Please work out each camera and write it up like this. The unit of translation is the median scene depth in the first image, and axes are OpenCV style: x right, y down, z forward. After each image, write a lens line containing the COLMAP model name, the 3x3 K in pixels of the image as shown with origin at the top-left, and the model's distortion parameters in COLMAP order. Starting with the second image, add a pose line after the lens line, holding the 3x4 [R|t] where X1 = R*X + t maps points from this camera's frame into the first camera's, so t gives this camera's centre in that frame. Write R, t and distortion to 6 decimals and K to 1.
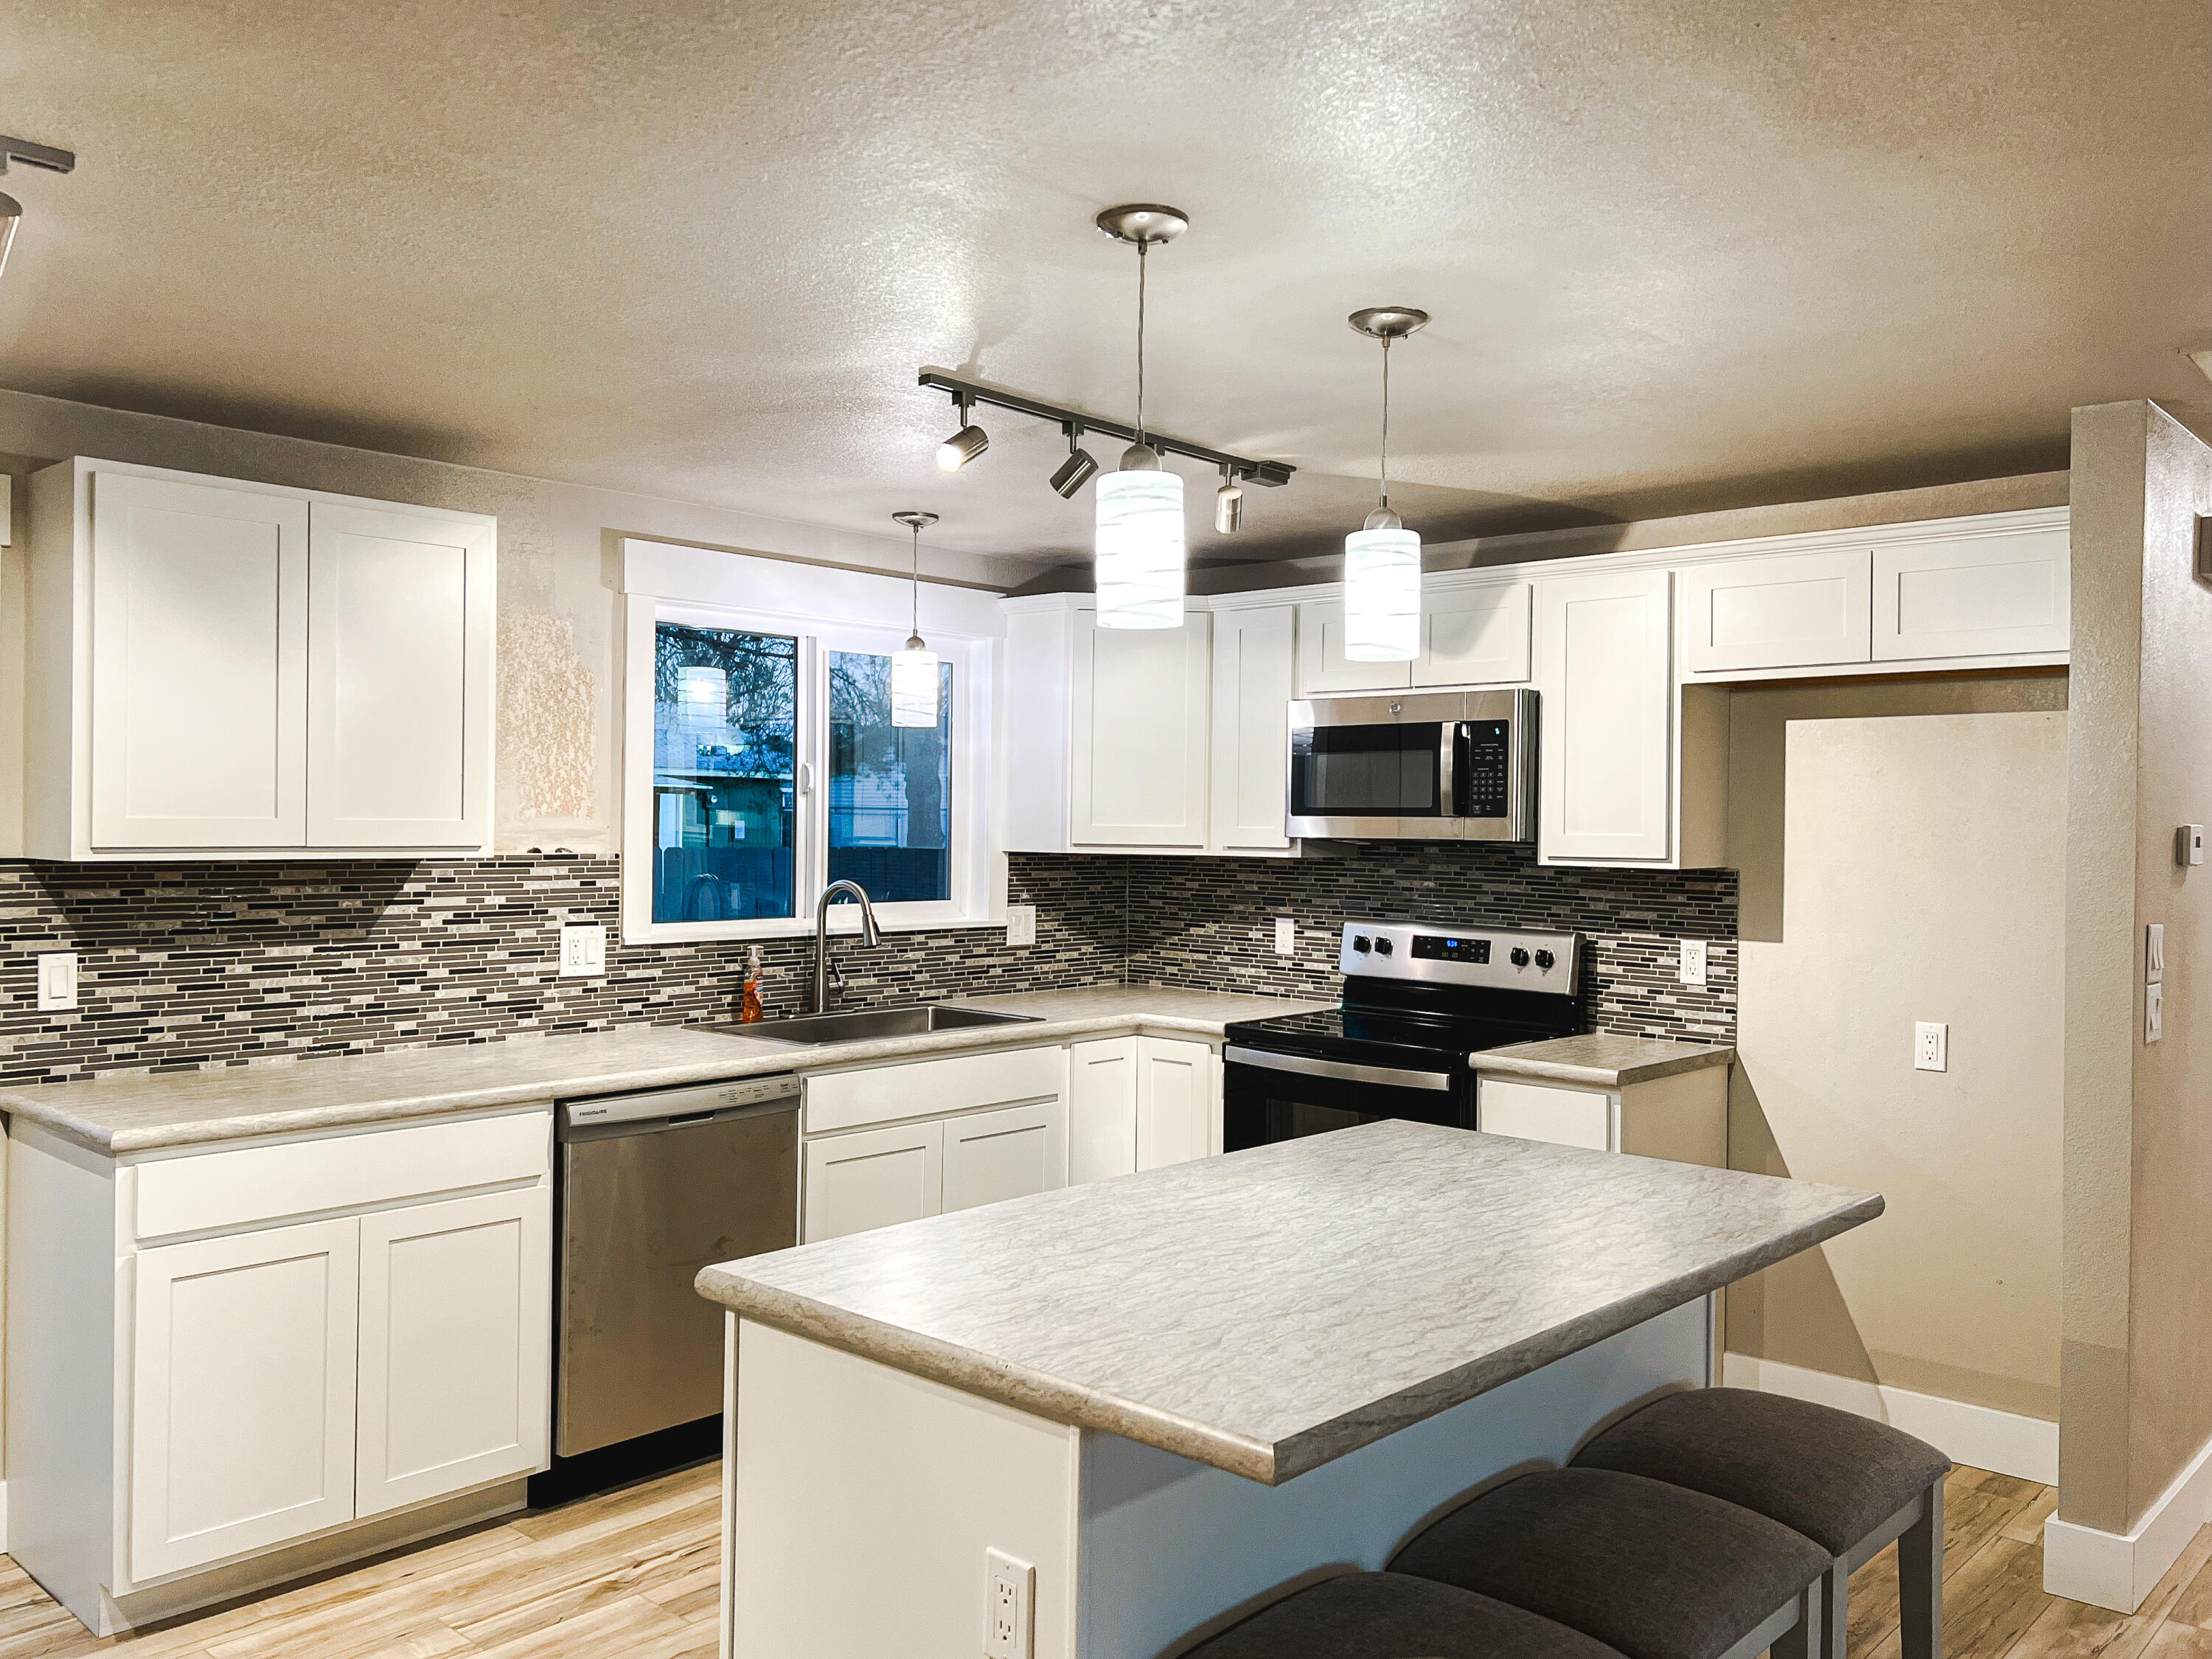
lens RADIAL K [[1741.3, 0, 1139.6], [0, 1741.3, 825.9], [0, 0, 1]] dist [0.121915, -0.197983]
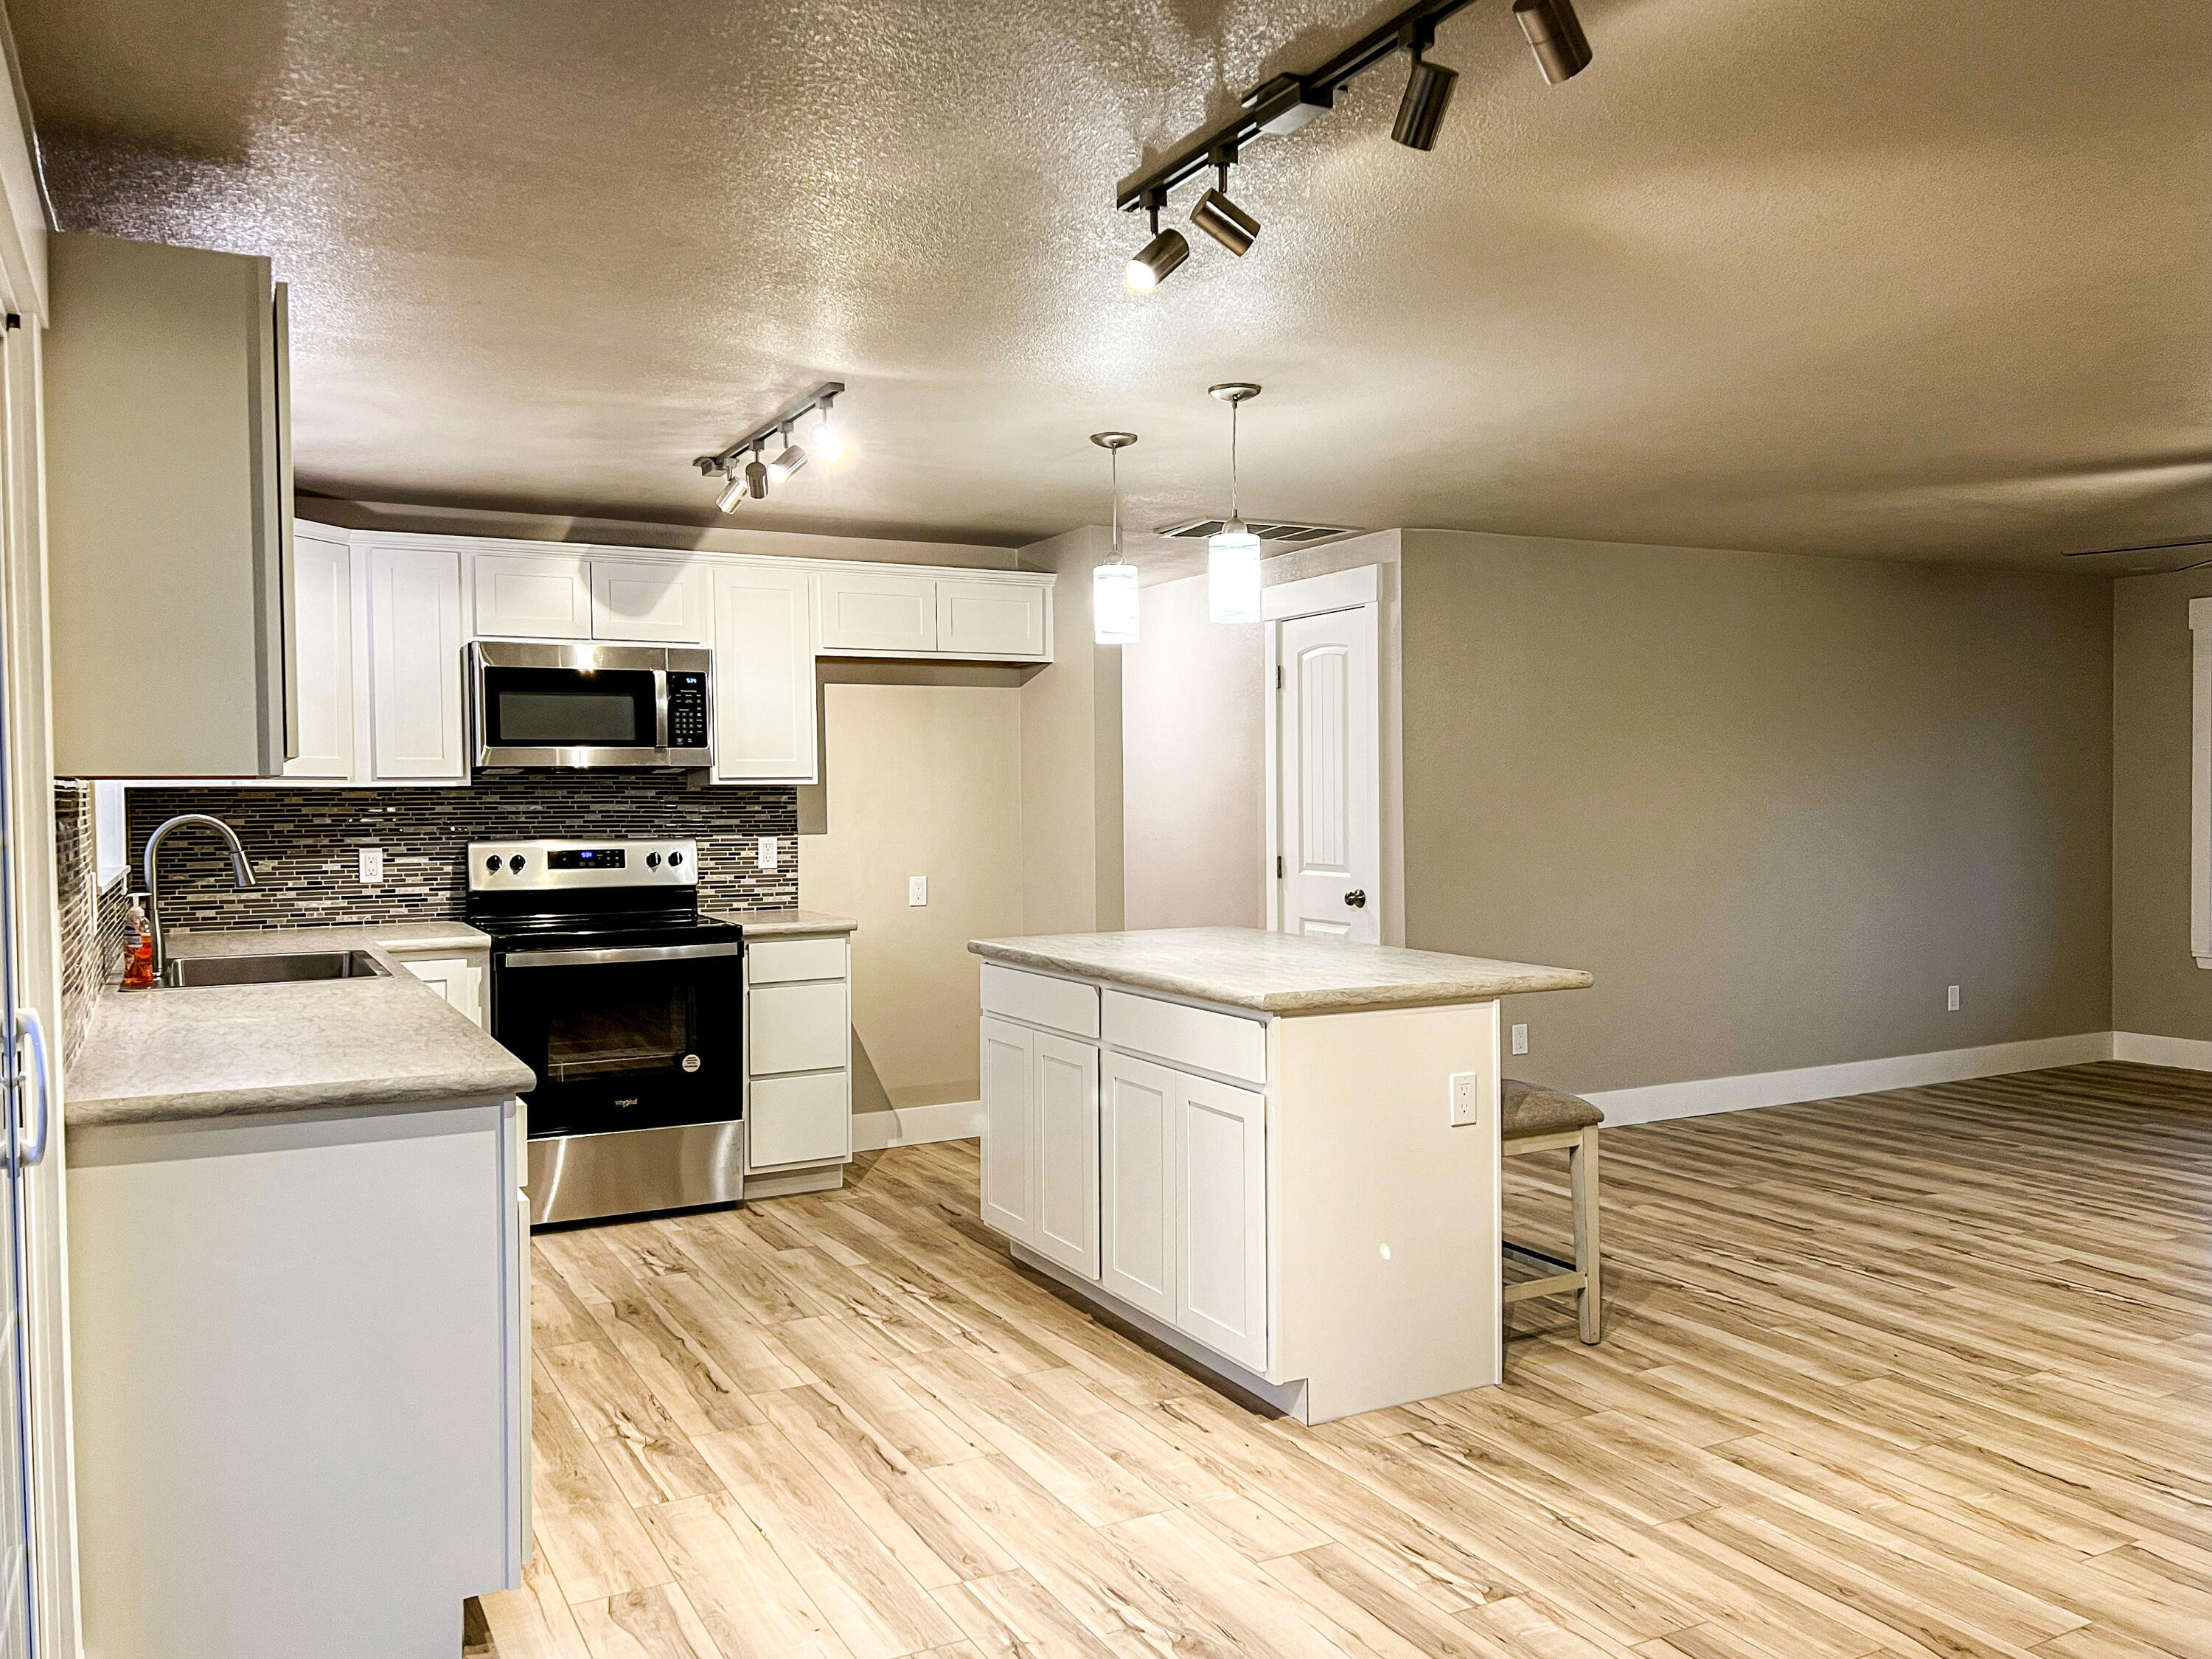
lens RADIAL K [[1698.1, 0, 1106.0], [0, 1698.1, 829.5], [0, 0, 1]] dist [0.068210, -0.077199]
pose [[0.341051, -0.038144, 0.939271, -0.861770], [0.017392, 0.999261, 0.034266, 0.017292], [-0.939884, 0.004649, 0.341463, 0.284223]]
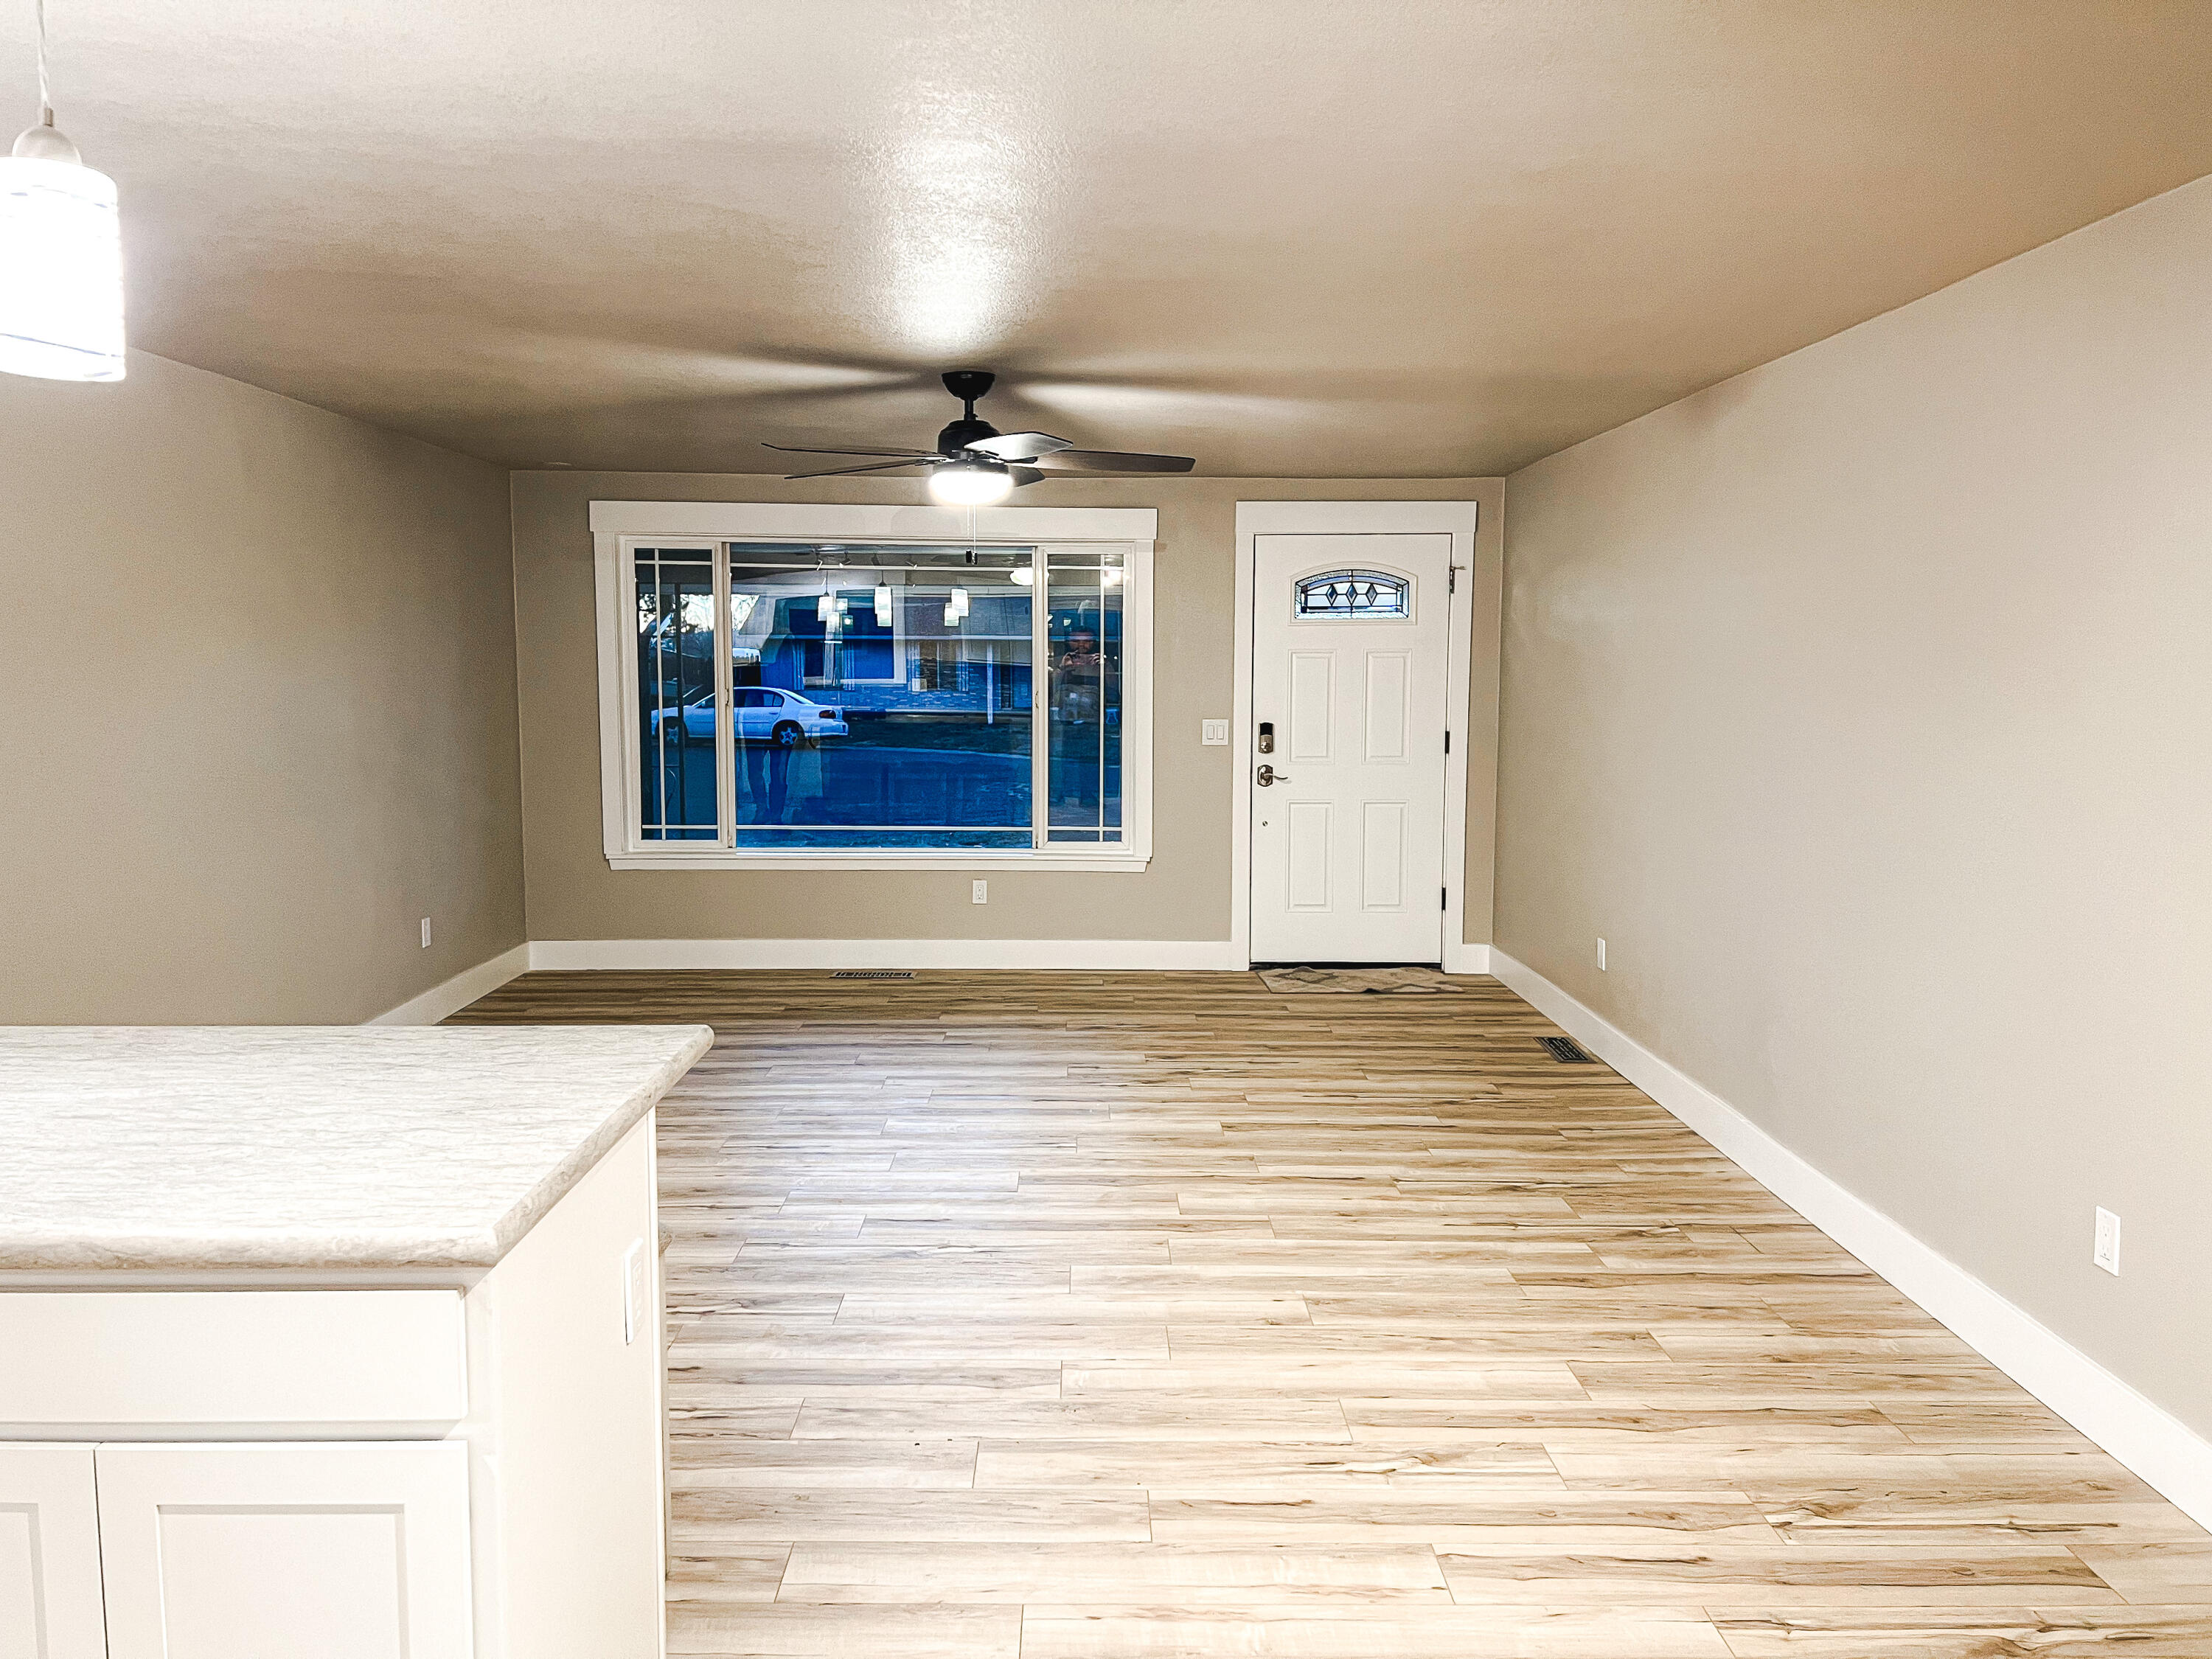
lens RADIAL K [[1658.7, 0, 1106.0], [0, 1658.7, 829.5], [0, 0, 1]] dist [0.005095, 0.003762]
pose [[-0.677535, -0.088061, 0.730199, -0.445227], [-0.007368, 0.993569, 0.112987, -0.001189], [-0.735453, 0.071173, -0.673827, 0.609289]]
